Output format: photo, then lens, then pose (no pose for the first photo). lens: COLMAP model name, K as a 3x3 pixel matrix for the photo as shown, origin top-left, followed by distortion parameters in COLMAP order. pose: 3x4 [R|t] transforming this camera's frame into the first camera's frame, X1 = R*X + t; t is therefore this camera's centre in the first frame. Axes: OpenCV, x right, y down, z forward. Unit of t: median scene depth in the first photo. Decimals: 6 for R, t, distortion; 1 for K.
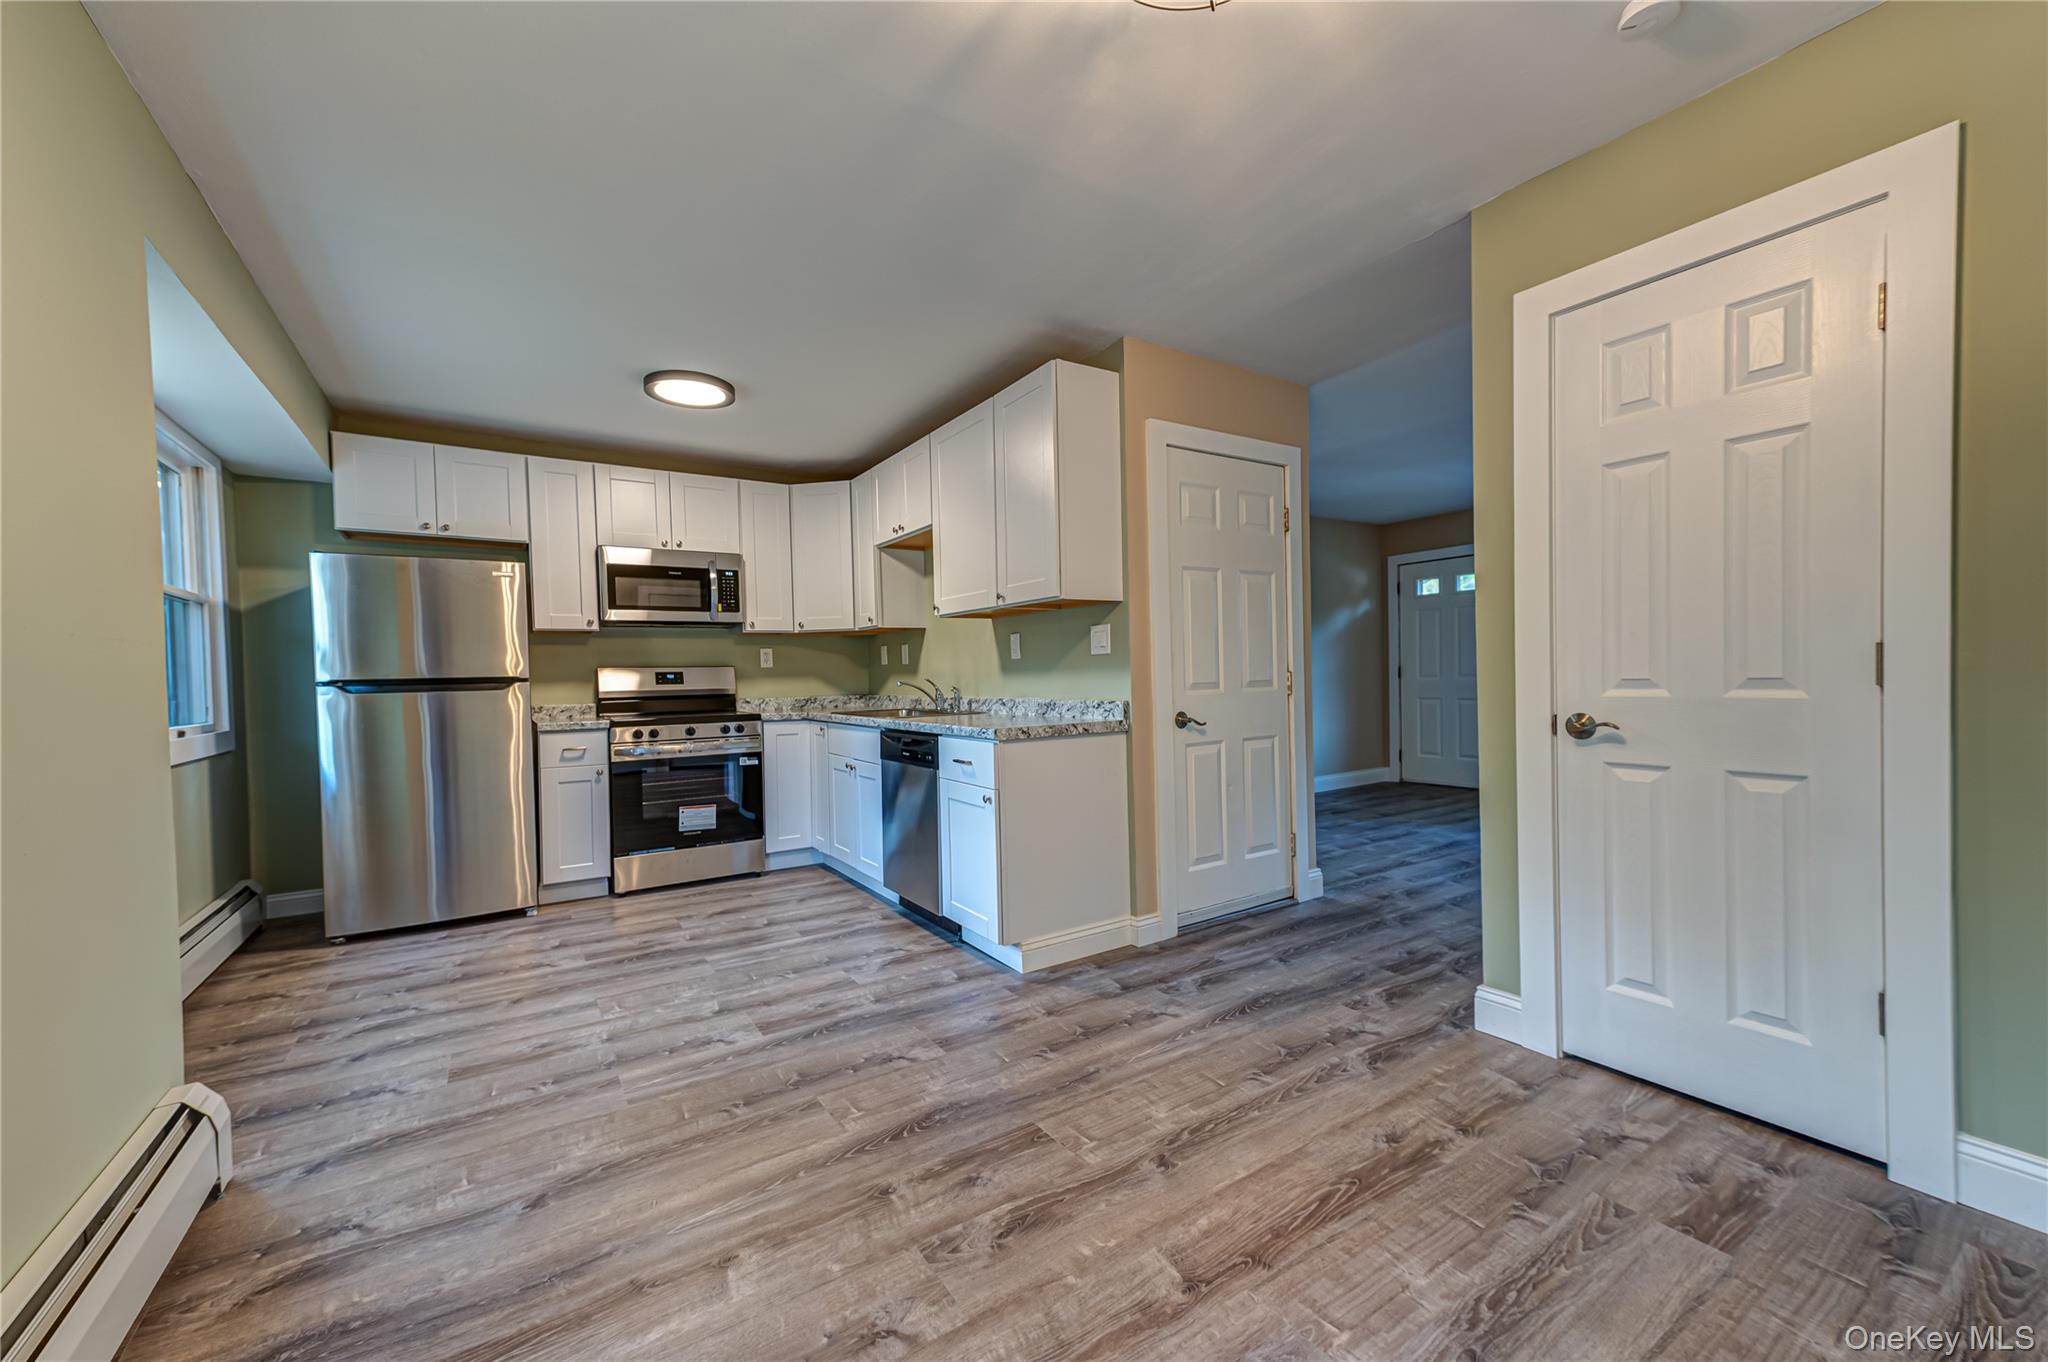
lens RADIAL K [[795.7, 0, 1021.4], [0, 795.7, 692.4], [0, 0, 1]] dist [0.017239, -0.000120]
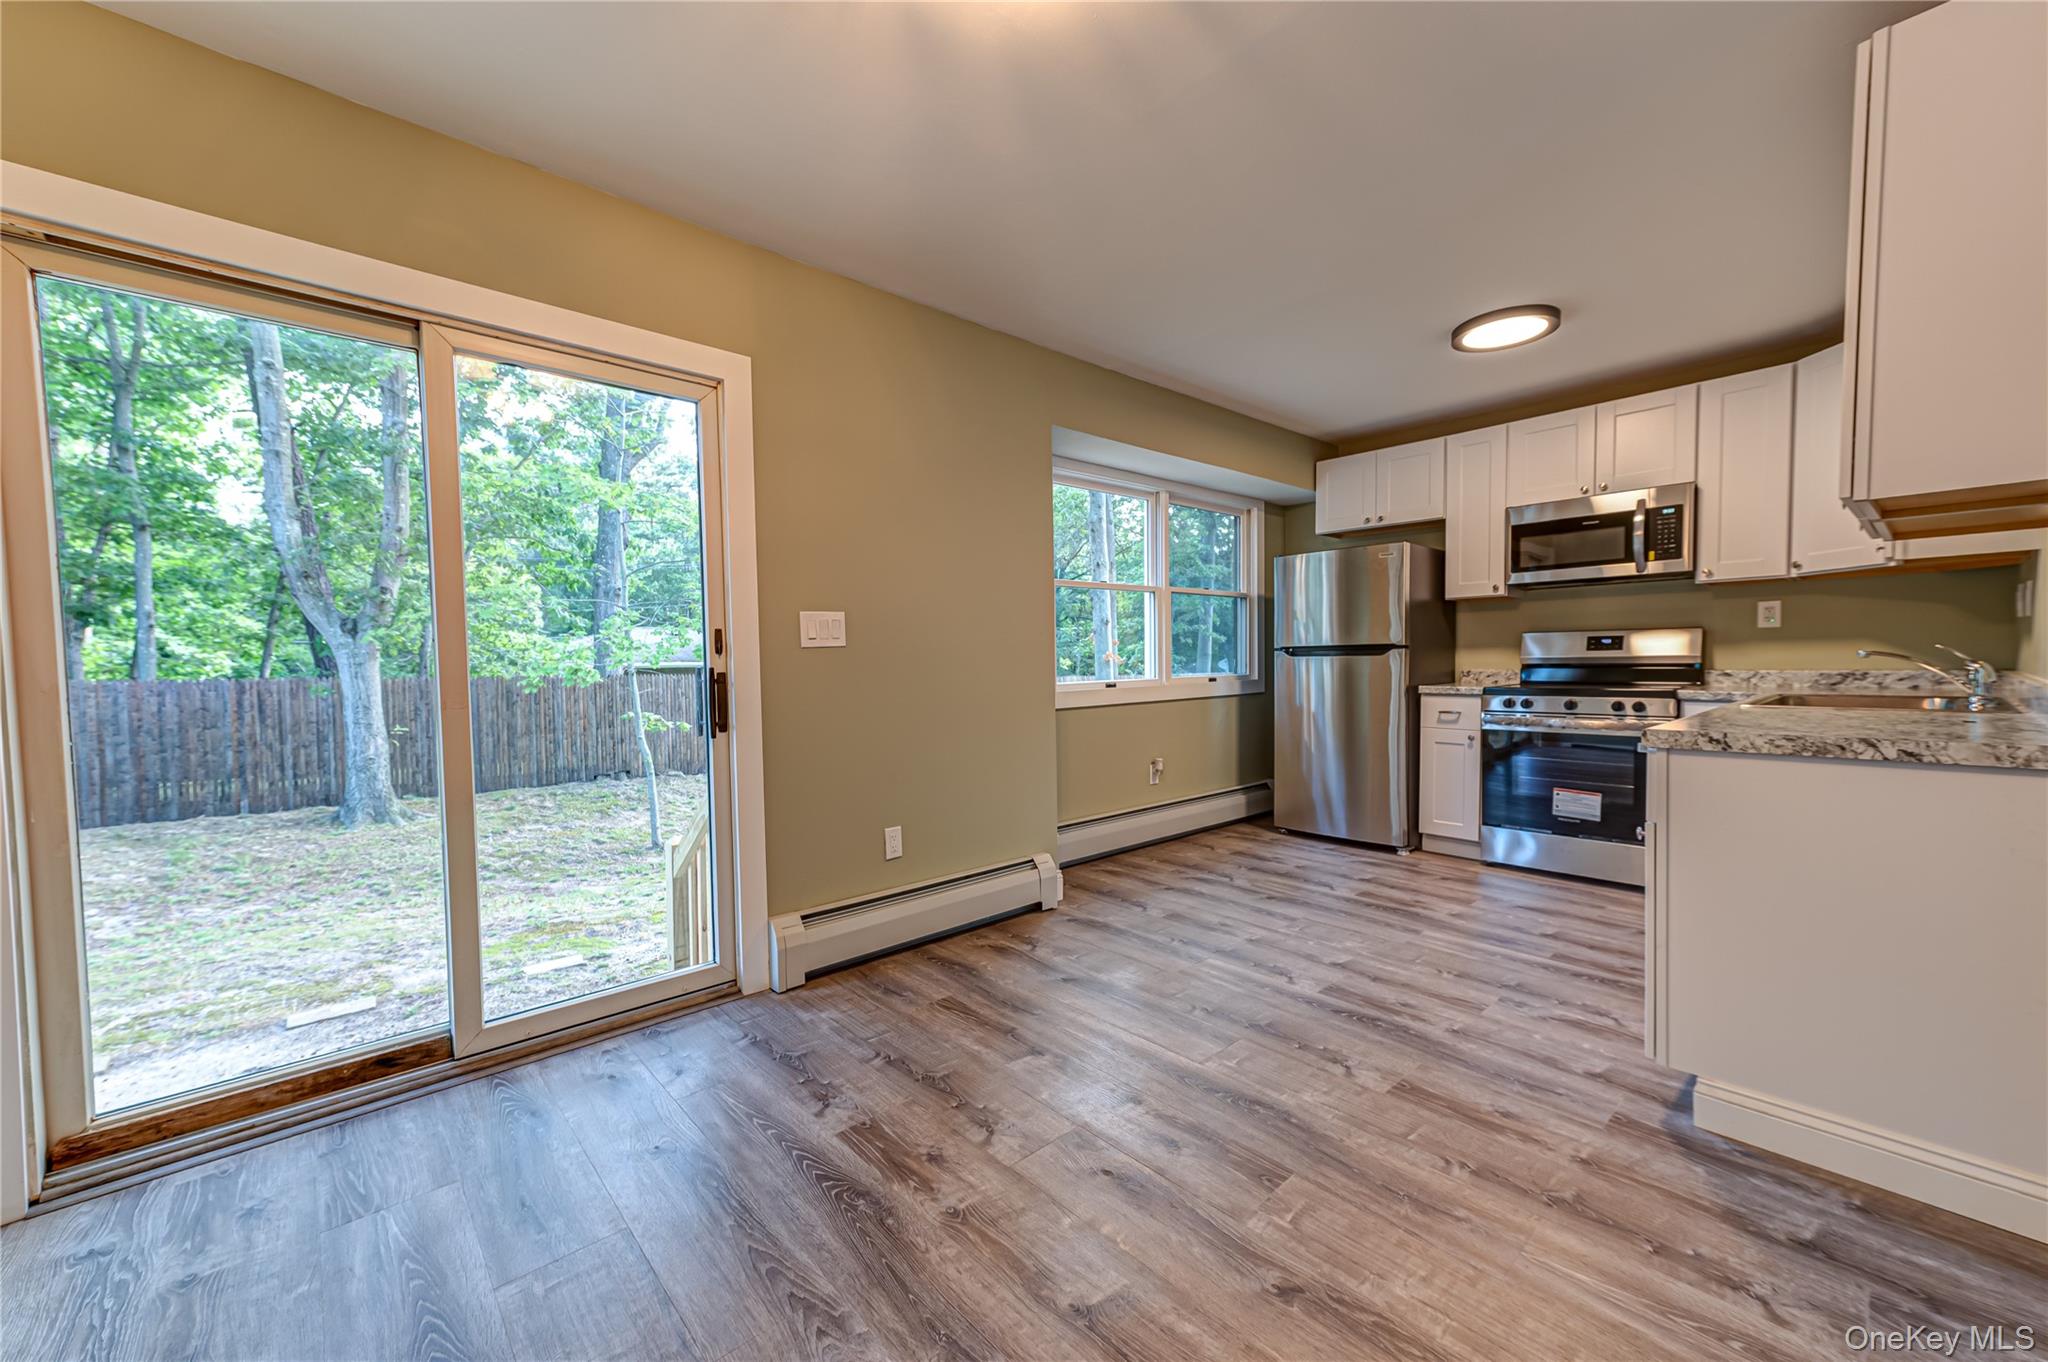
lens RADIAL K [[797.2, 0, 1018.8], [0, 797.2, 692.1], [0, 0, 1]] dist [0.017672, 0.000045]
pose [[0.152461, 0.061669, -0.986384, 0.429498], [-0.009981, 0.998096, 0.060859, -0.015217], [0.988259, 0.000567, 0.152786, 0.311475]]
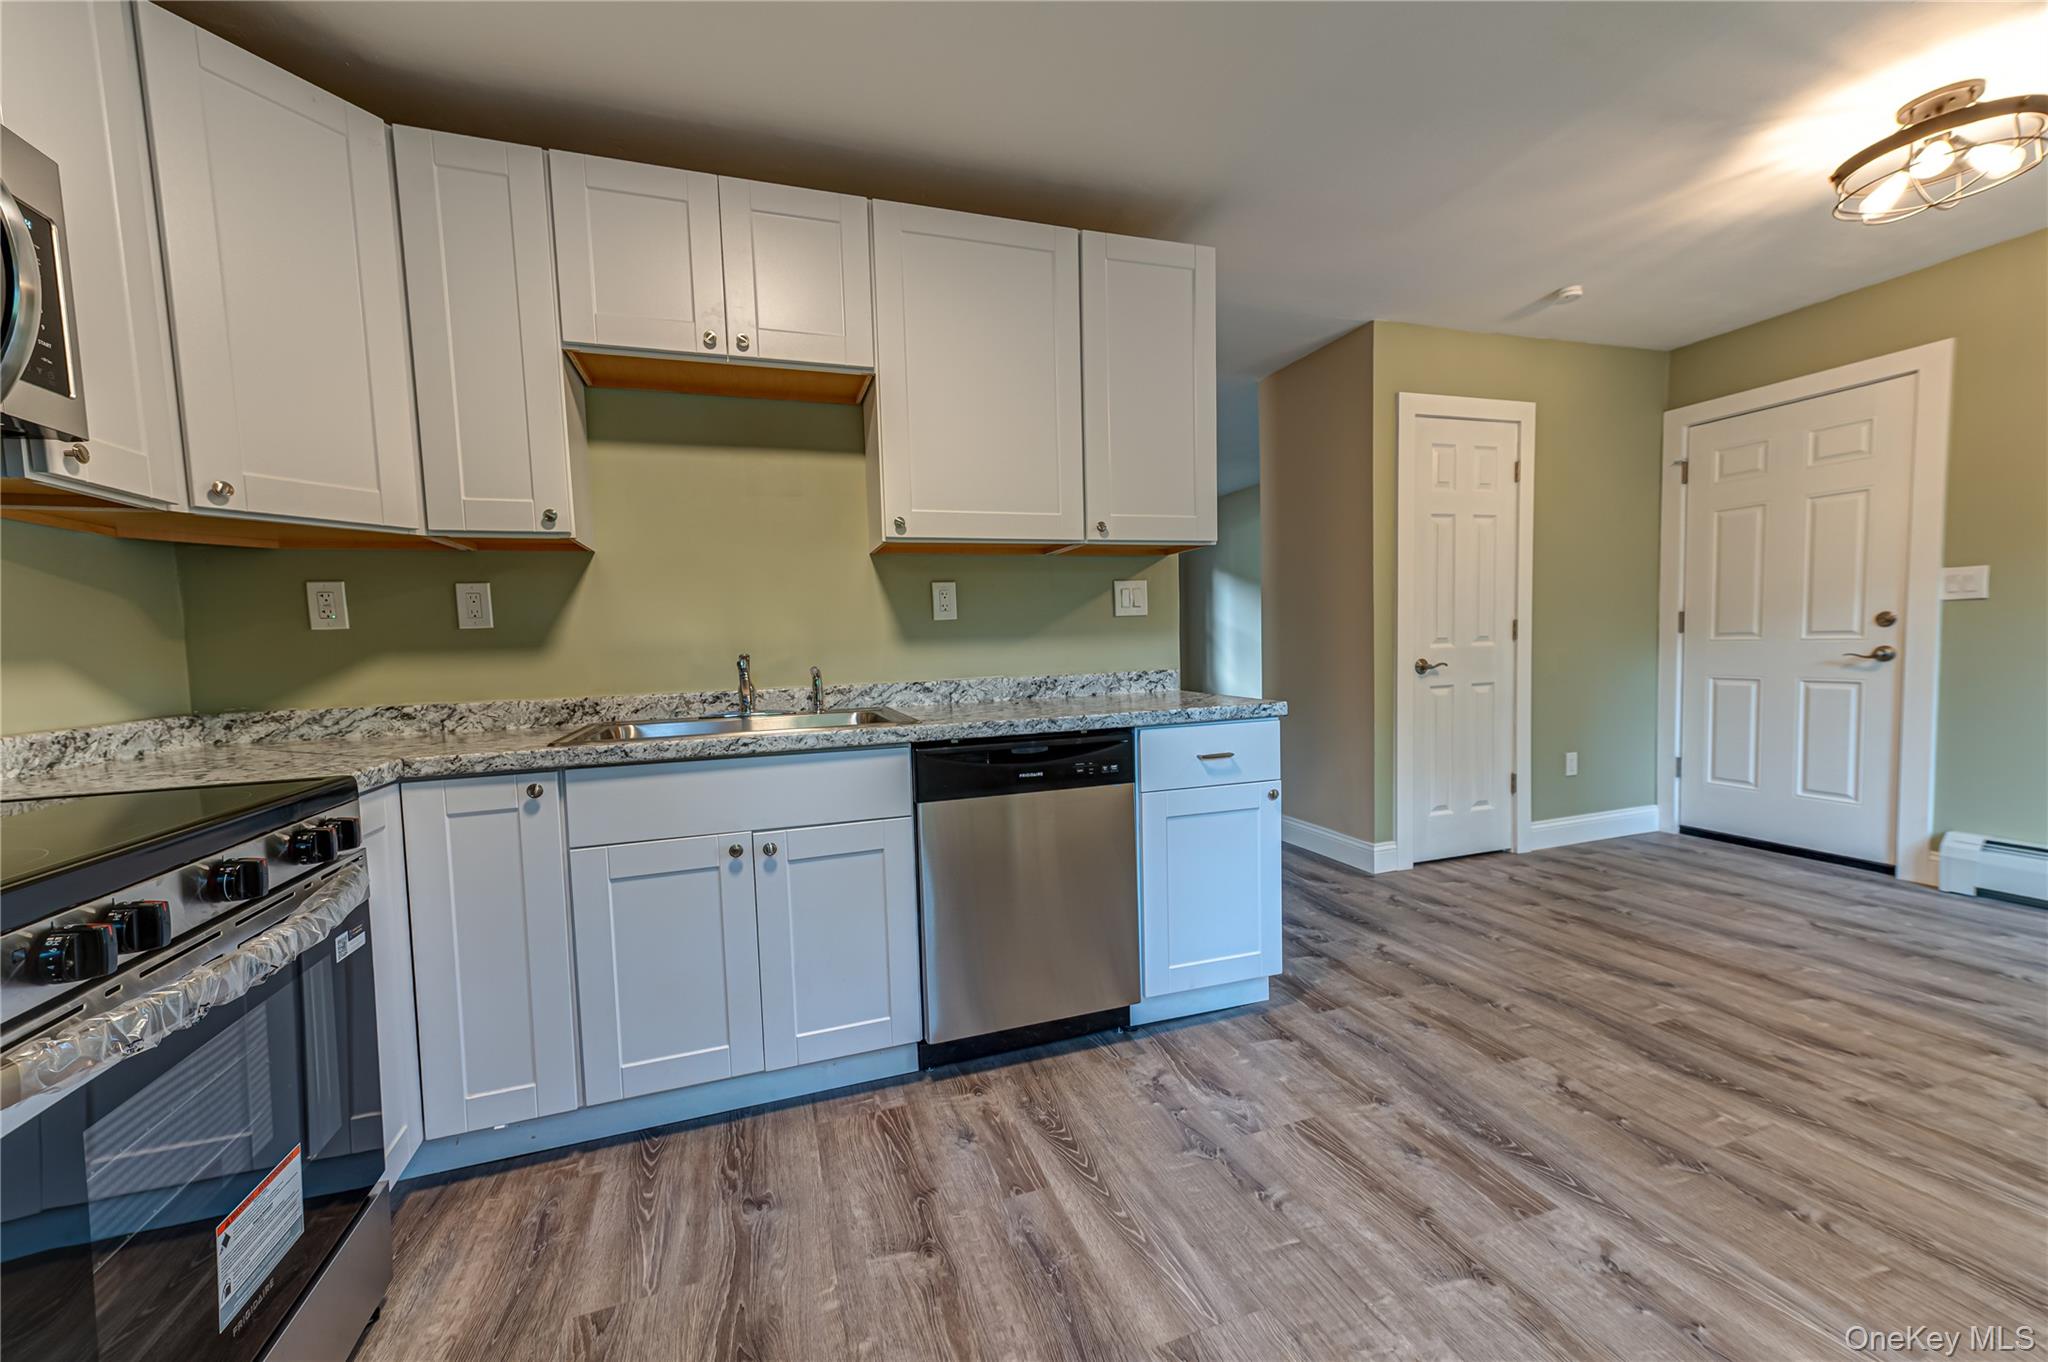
lens RADIAL K [[797.2, 0, 1018.8], [0, 797.2, 692.1], [0, 0, 1]] dist [0.017672, 0.000045]
pose [[0.245373, -0.048076, 0.968236, -0.687794], [0.048144, 0.998141, 0.037360, -0.004554], [-0.968232, 0.037447, 0.247232, 0.843902]]
